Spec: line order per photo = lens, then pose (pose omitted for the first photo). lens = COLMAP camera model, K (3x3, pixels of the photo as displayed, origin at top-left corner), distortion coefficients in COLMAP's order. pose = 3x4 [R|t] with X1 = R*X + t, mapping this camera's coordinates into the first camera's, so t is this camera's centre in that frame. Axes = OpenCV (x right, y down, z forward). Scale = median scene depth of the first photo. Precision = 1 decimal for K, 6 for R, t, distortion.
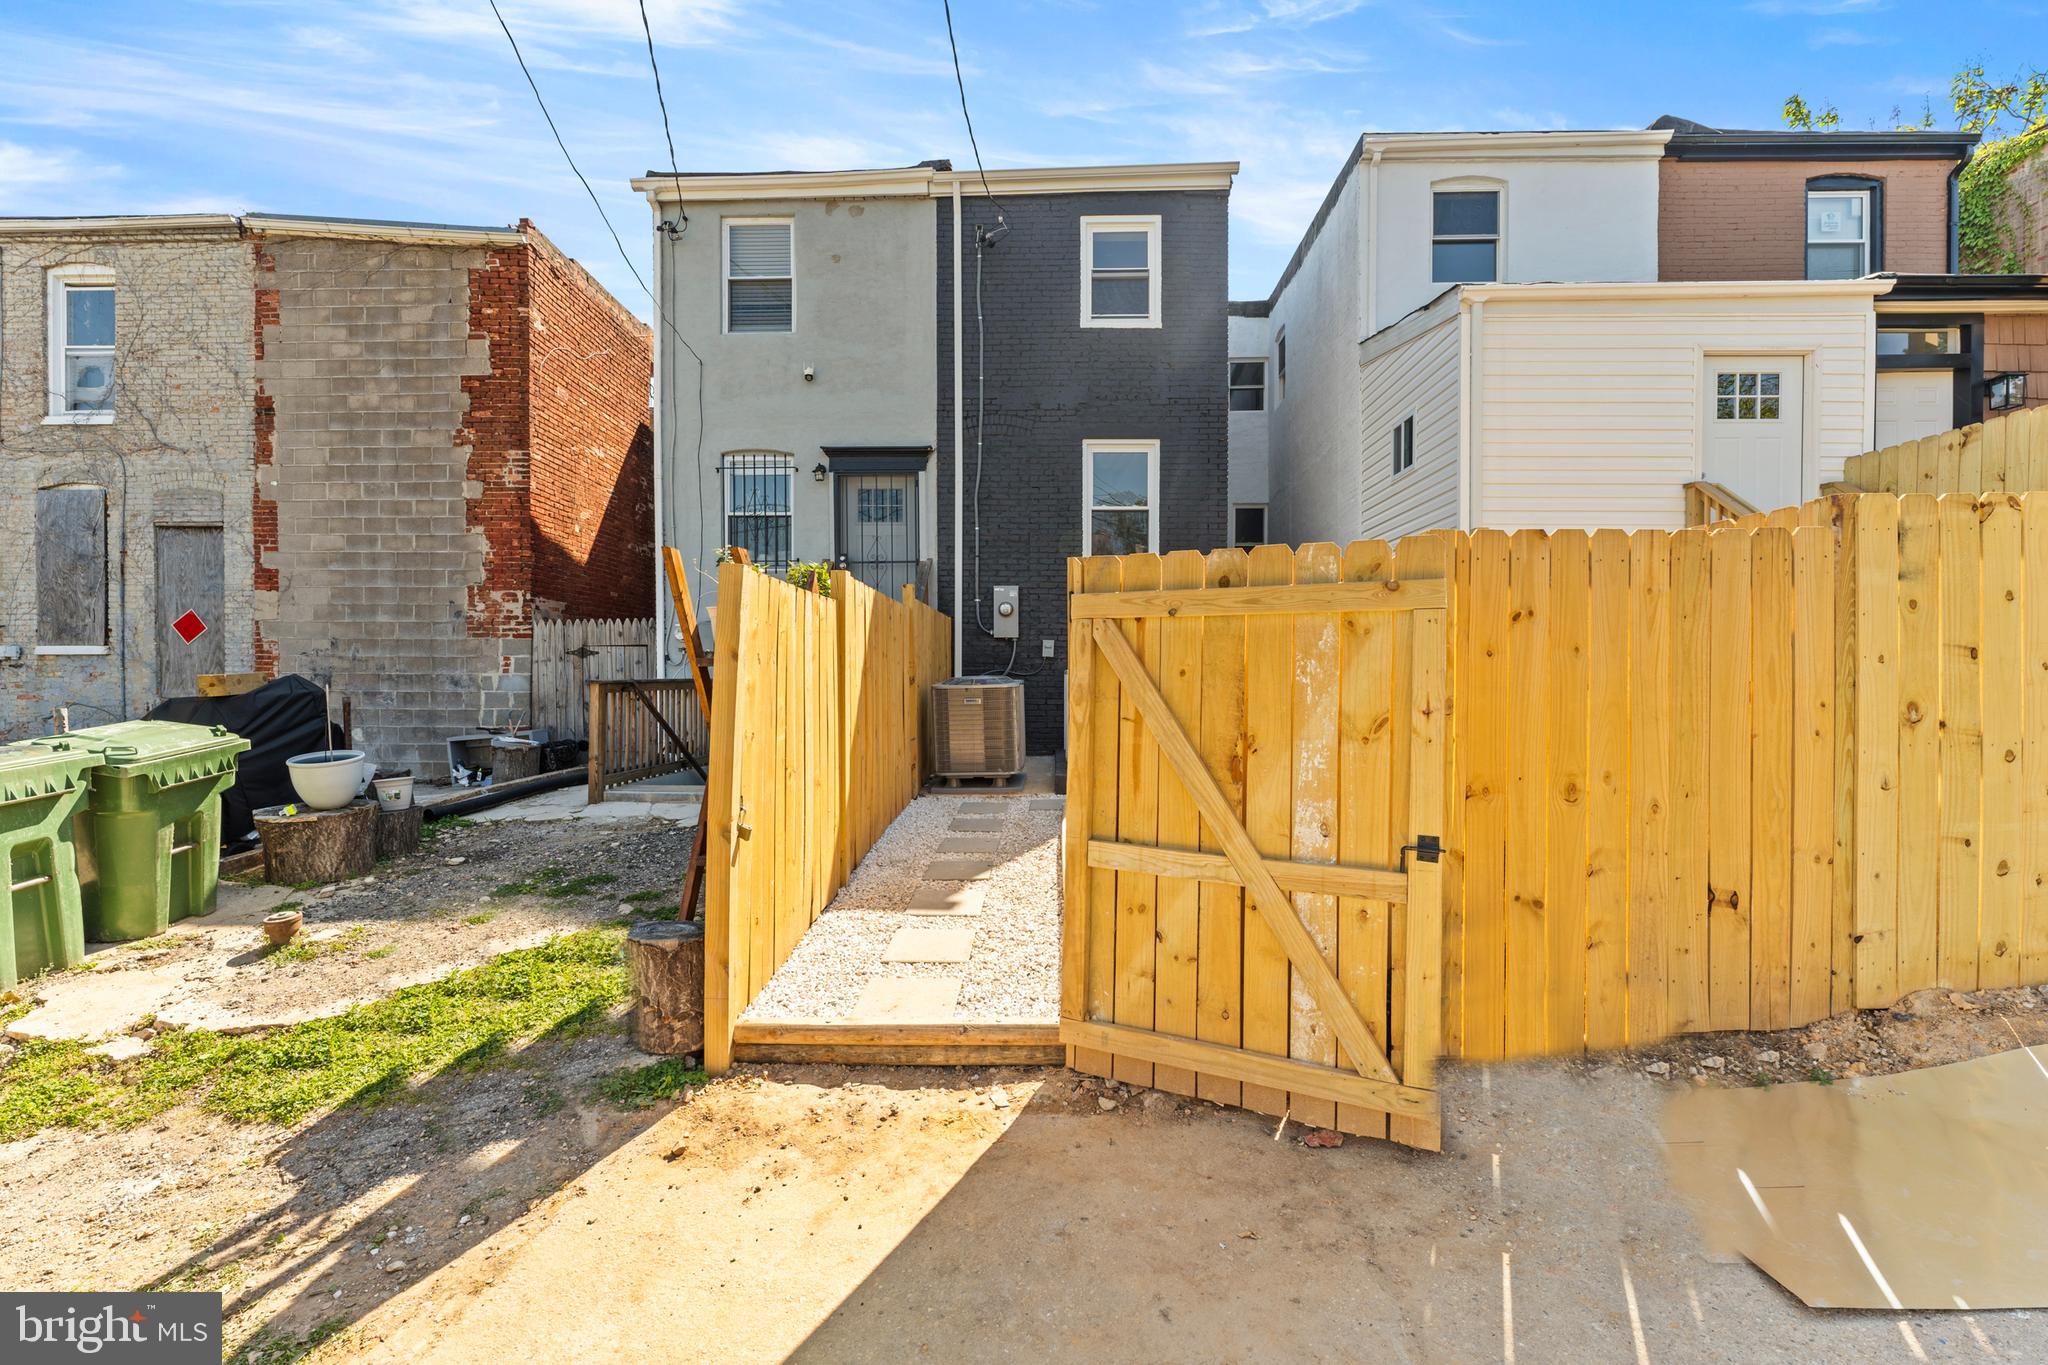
lens RADIAL K [[814.8, 0, 1035.9], [0, 814.8, 678.5], [0, 0, 1]] dist [-0.002360, -0.000421]
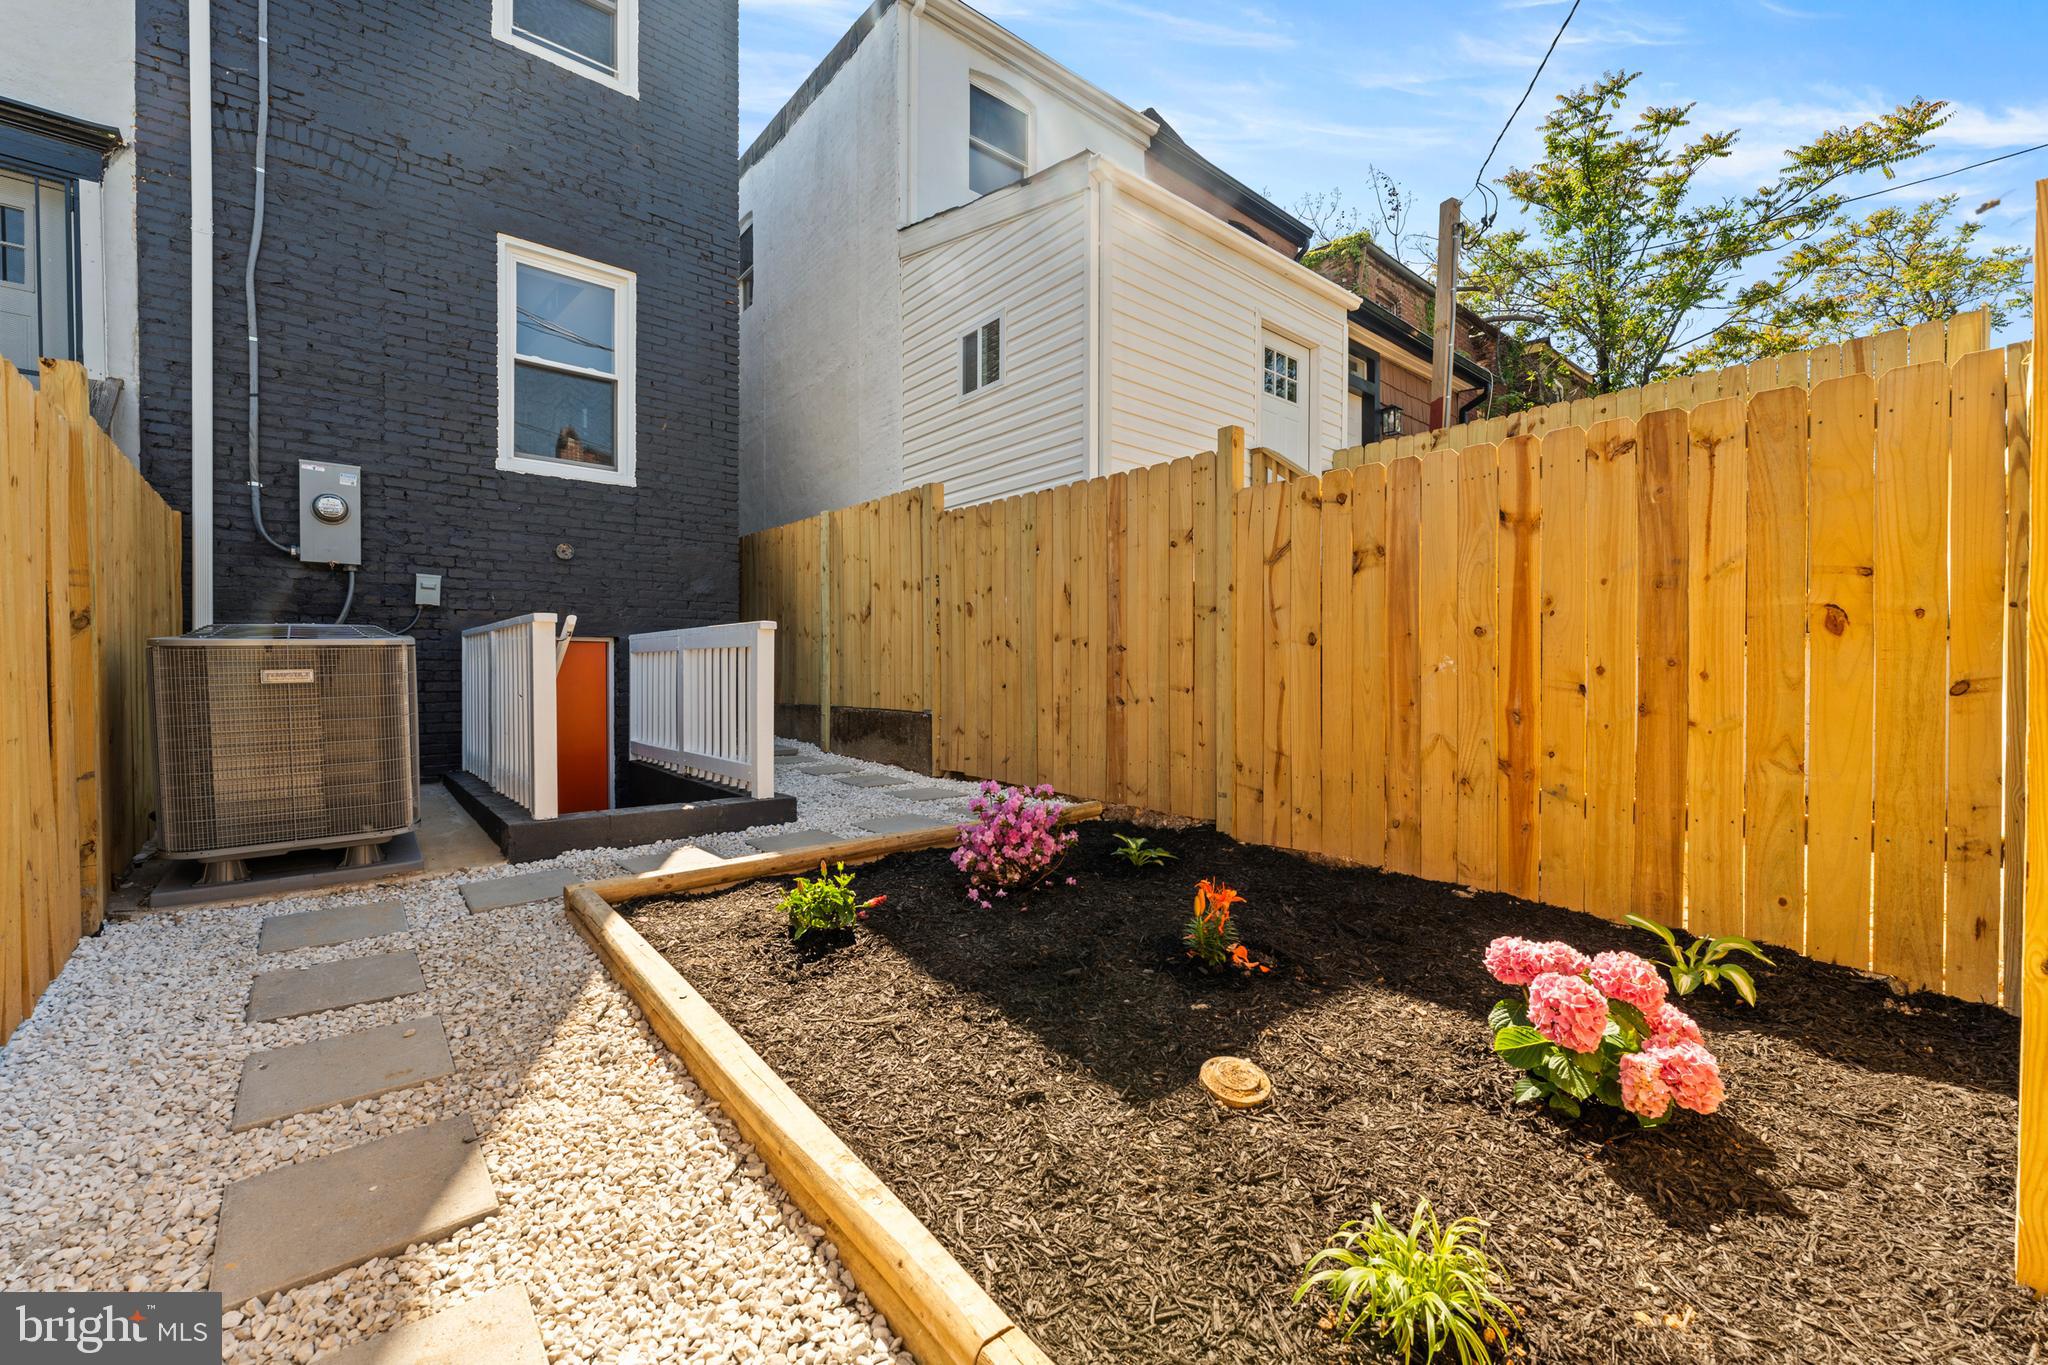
lens RADIAL K [[814.8, 0, 980.0], [0, 814.8, 678.5], [0, 0, 1]] dist [-0.002360, -0.000421]
pose [[0.754731, -0.005310, 0.656013, -0.066287], [0.003640, 0.999986, 0.003906, 0.022962], [-0.656024, -0.000560, 0.754739, 0.349539]]
